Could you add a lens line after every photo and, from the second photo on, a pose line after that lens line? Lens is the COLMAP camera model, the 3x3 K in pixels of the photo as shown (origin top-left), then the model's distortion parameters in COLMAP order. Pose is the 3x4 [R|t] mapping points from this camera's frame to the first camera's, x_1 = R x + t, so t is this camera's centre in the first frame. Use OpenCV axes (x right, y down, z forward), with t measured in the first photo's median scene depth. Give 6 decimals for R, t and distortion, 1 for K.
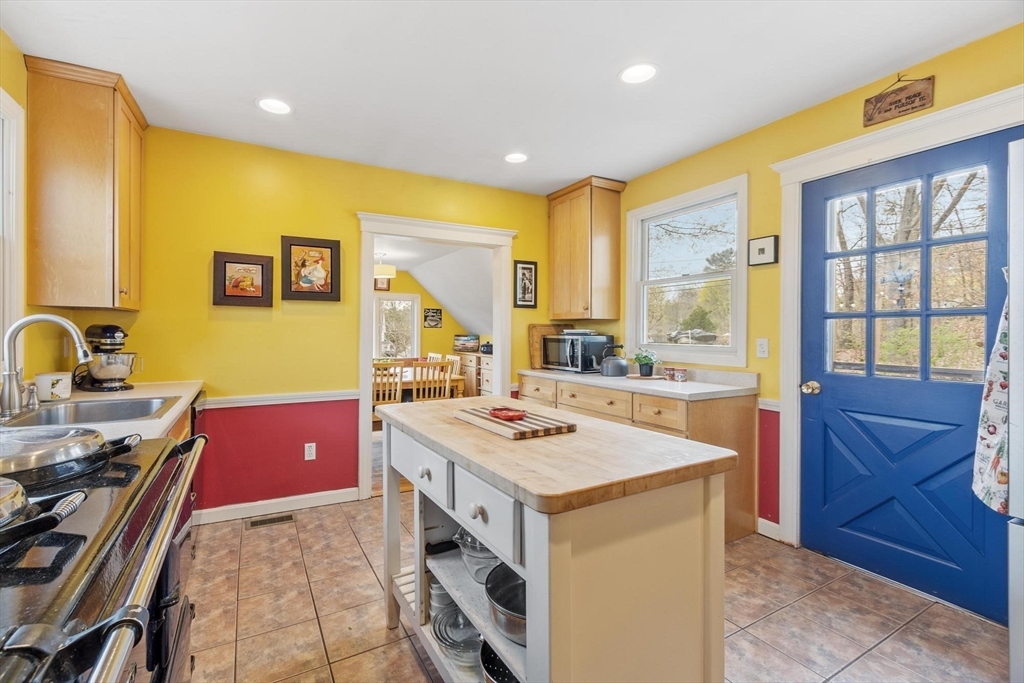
lens RADIAL K [[455.9, 0, 505.4], [0, 455.9, 335.5], [0, 0, 1]] dist [0.003743, -0.000418]
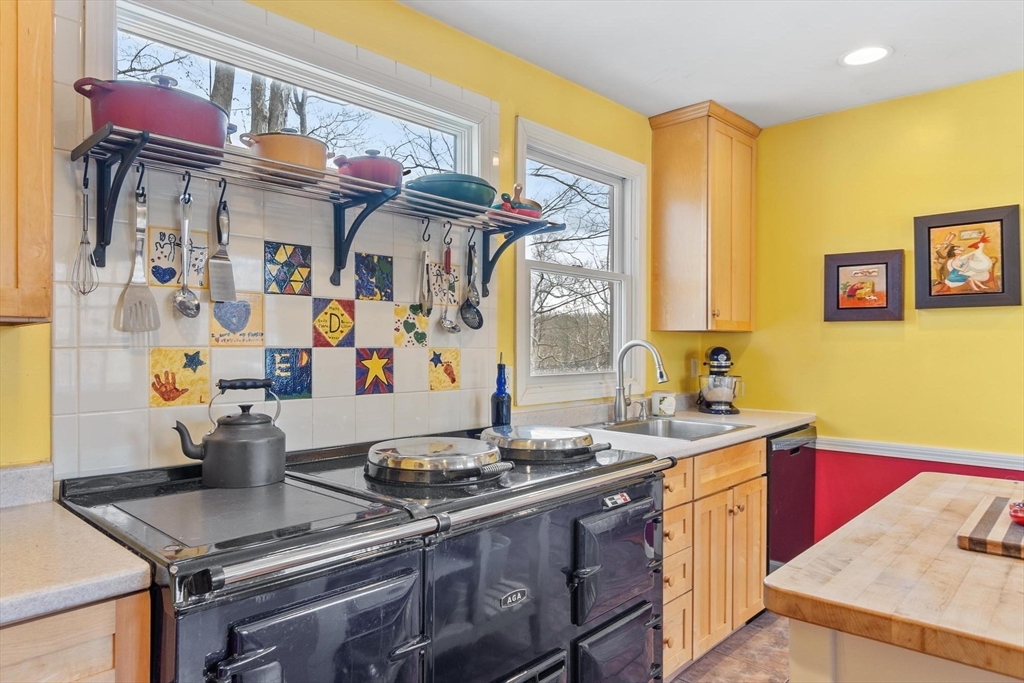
lens RADIAL K [[686.4, 0, 503.1], [0, 686.4, 336.5], [0, 0, 1]] dist [0.042678, 0.002354]
pose [[0.308084, -0.016192, -0.951221, 0.413163], [-0.008127, 0.999774, -0.019650, -0.012867], [0.951324, 0.013784, 0.307883, 0.089020]]
